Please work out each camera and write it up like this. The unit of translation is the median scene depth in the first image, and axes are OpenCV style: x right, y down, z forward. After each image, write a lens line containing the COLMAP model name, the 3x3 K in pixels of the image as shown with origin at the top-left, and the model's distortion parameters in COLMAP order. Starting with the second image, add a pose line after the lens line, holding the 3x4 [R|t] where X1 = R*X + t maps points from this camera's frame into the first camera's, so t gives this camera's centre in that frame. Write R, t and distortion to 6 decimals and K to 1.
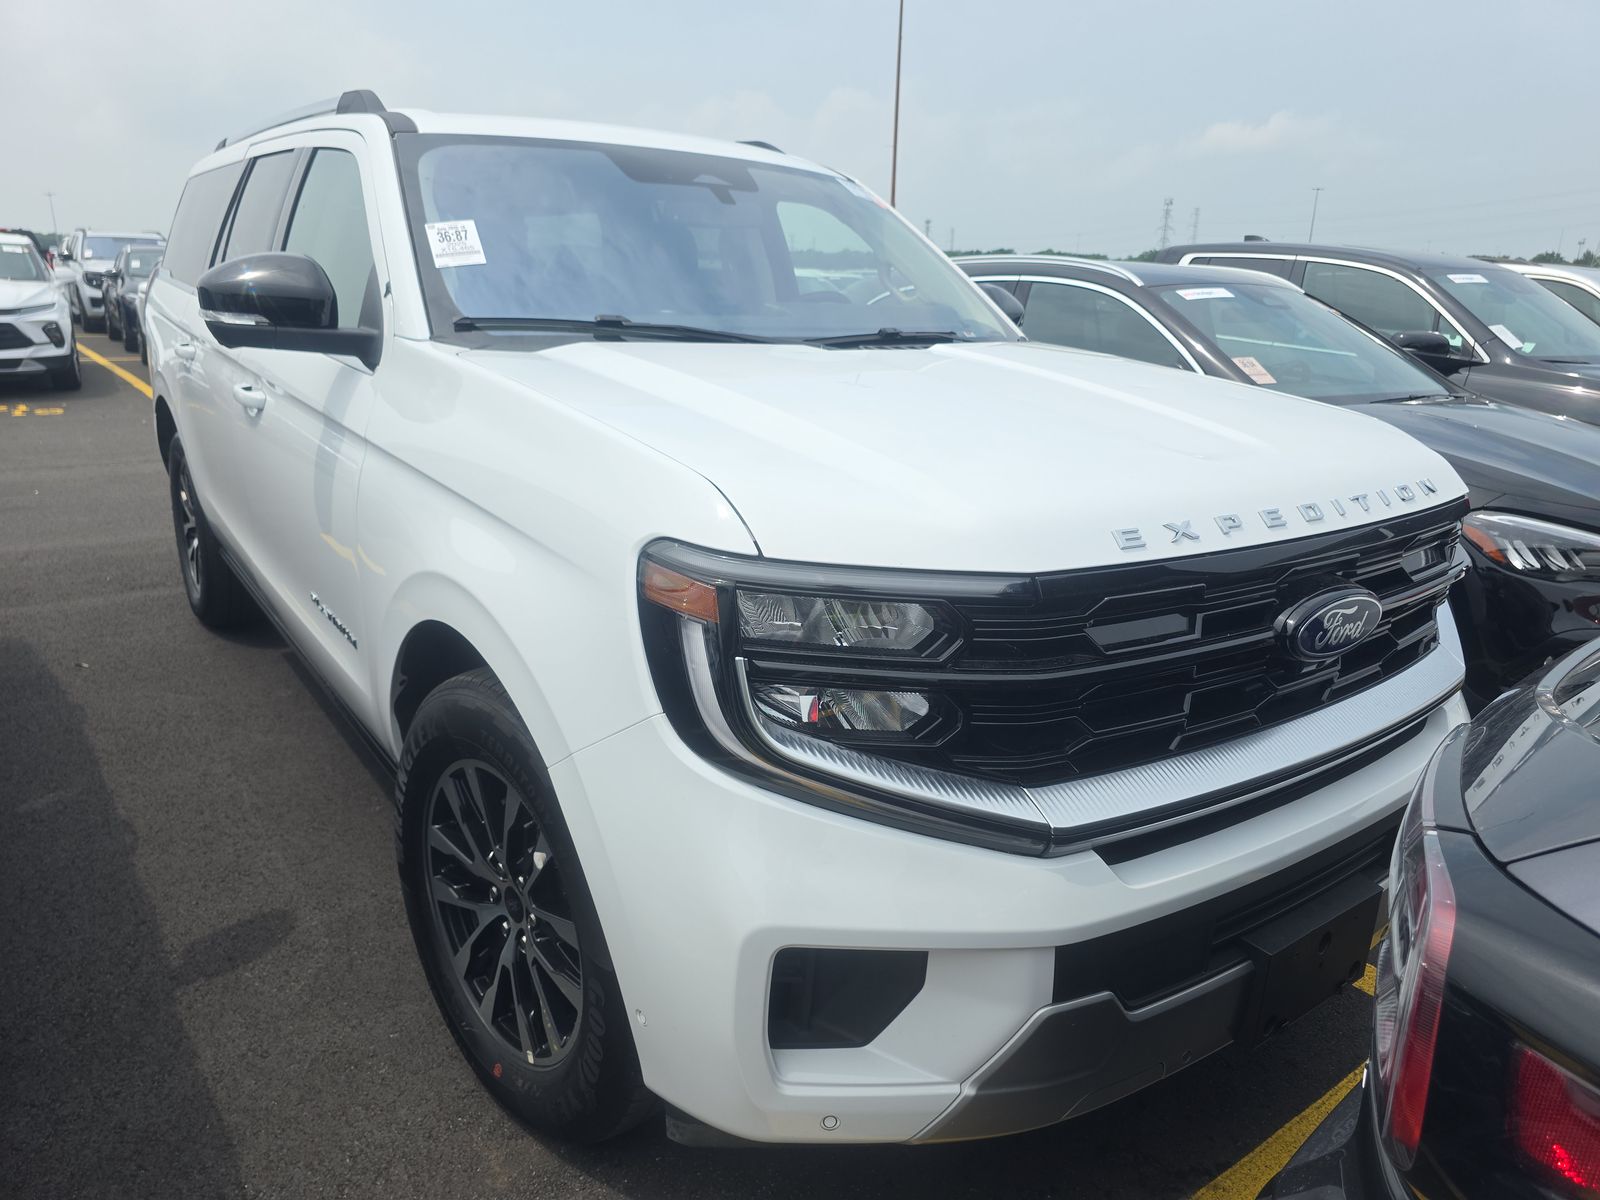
lens RADIAL K [[1069.7, 0, 799.8], [0, 1069.7, 590.5], [0, 0, 1]] dist [0.009447, -0.004247]
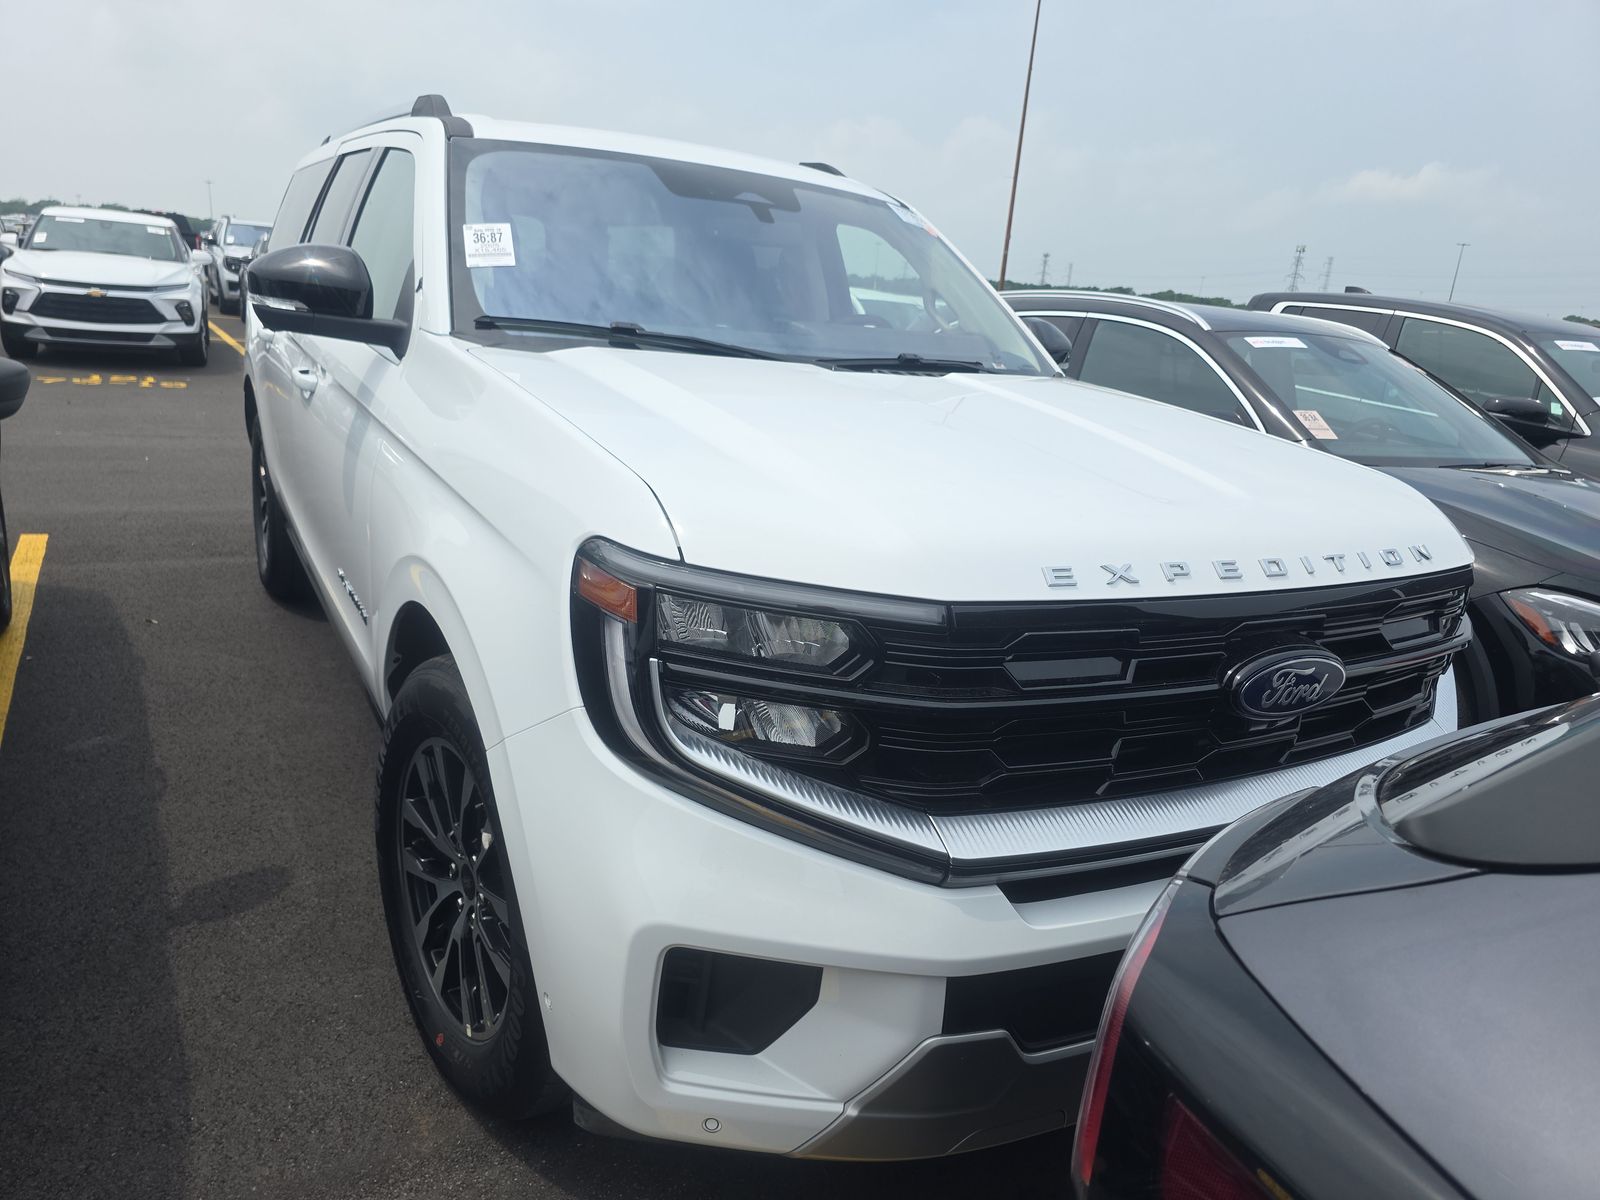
lens RADIAL K [[1070.7, 0, 800.8], [0, 1070.7, 606.3], [0, 0, 1]] dist [0.006460, 0.002739]
pose [[0.992141, 0.087014, -0.089921, 0.103620], [-0.087617, 0.996150, -0.002774, 0.001925], [0.089333, 0.010631, 0.995945, -0.005522]]
